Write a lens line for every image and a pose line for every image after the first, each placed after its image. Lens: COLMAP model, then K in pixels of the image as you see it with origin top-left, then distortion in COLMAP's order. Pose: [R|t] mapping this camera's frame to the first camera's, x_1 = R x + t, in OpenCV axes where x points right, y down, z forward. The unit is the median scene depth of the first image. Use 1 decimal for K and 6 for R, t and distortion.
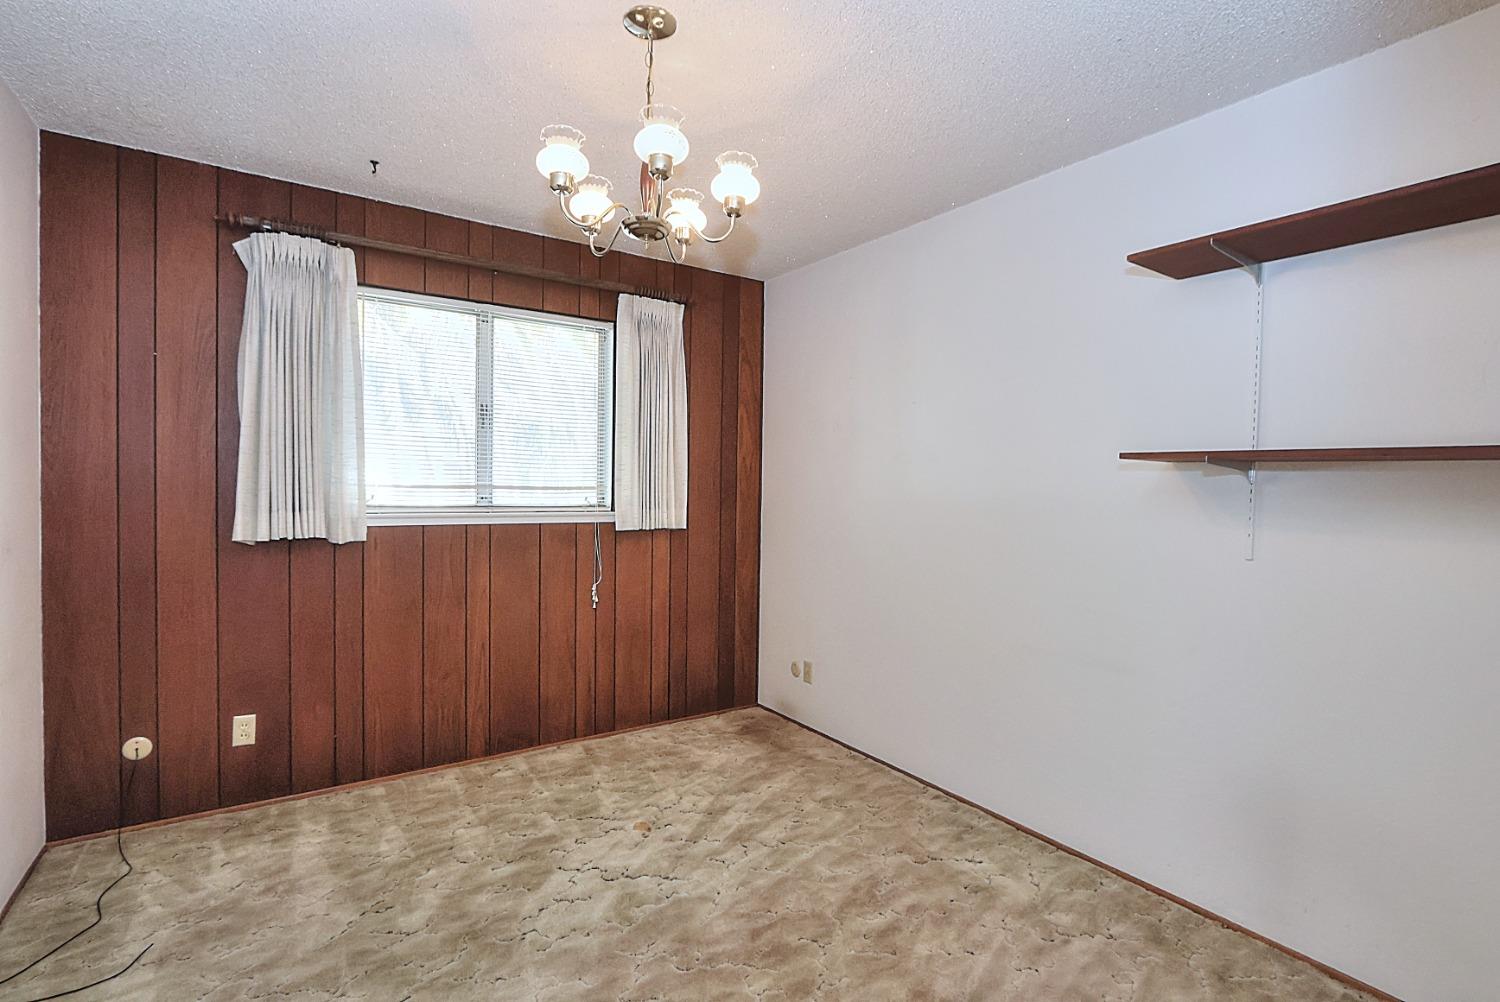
lens RADIAL K [[700.6, 0, 749.0], [0, 700.6, 506.1], [0, 0, 1]] dist [-0.012698, -0.000423]
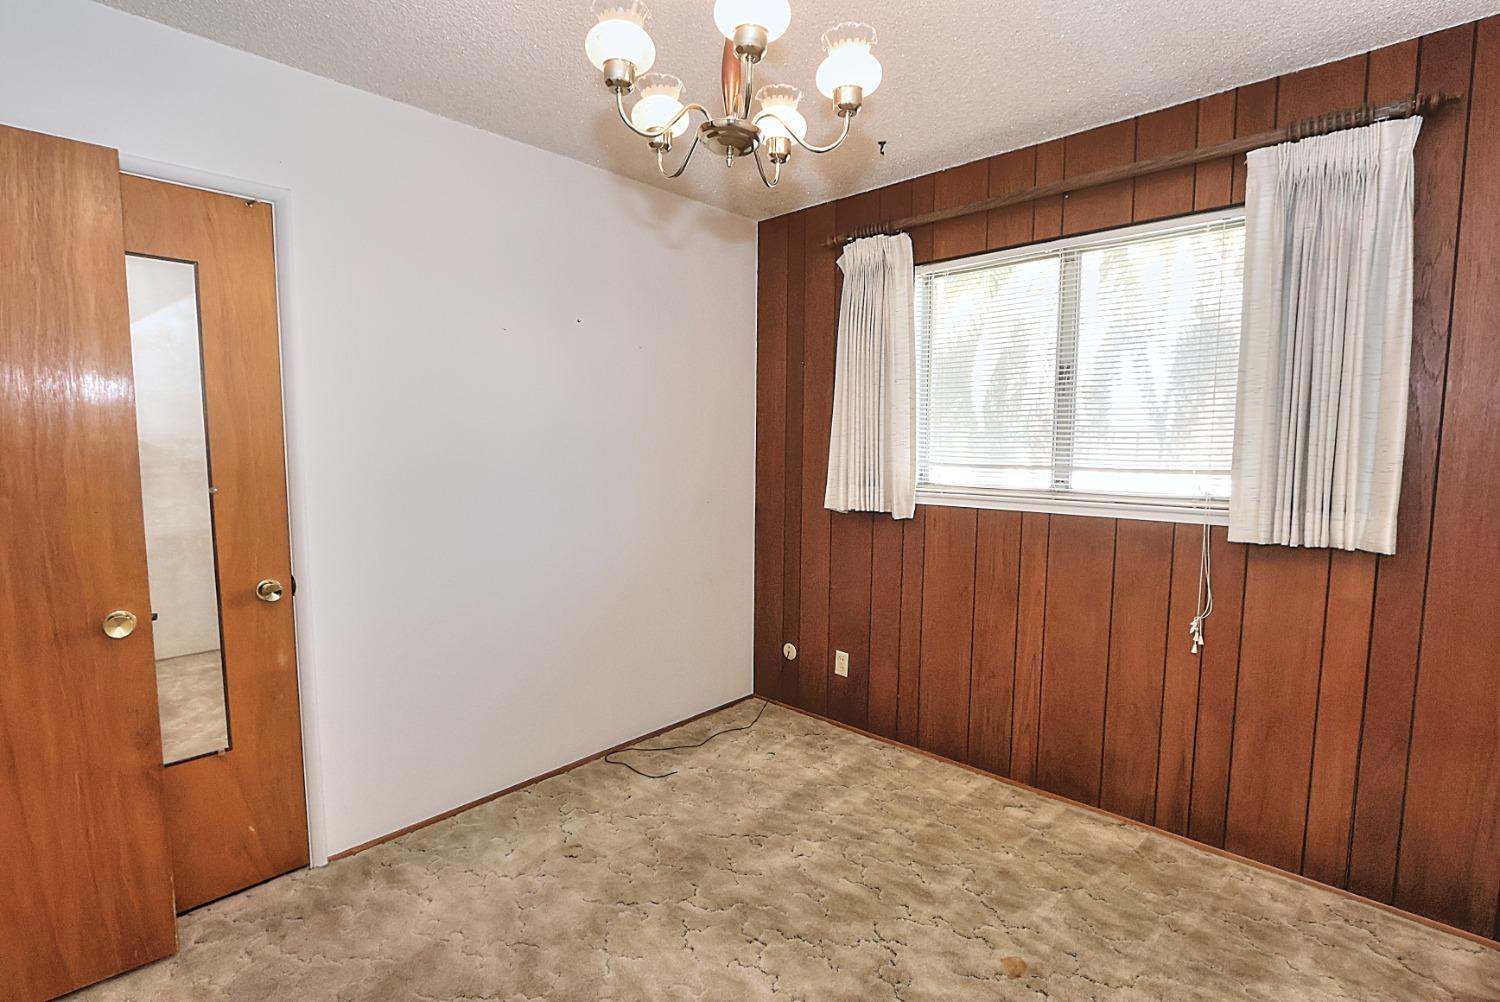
lens RADIAL K [[700.6, 0, 749.0], [0, 700.6, 506.1], [0, 0, 1]] dist [-0.012698, -0.000423]
pose [[0.210712, 0.076536, -0.974548, 0.384840], [-0.029247, 0.996978, 0.071974, -0.034160], [0.977111, 0.013337, 0.212313, 0.528569]]
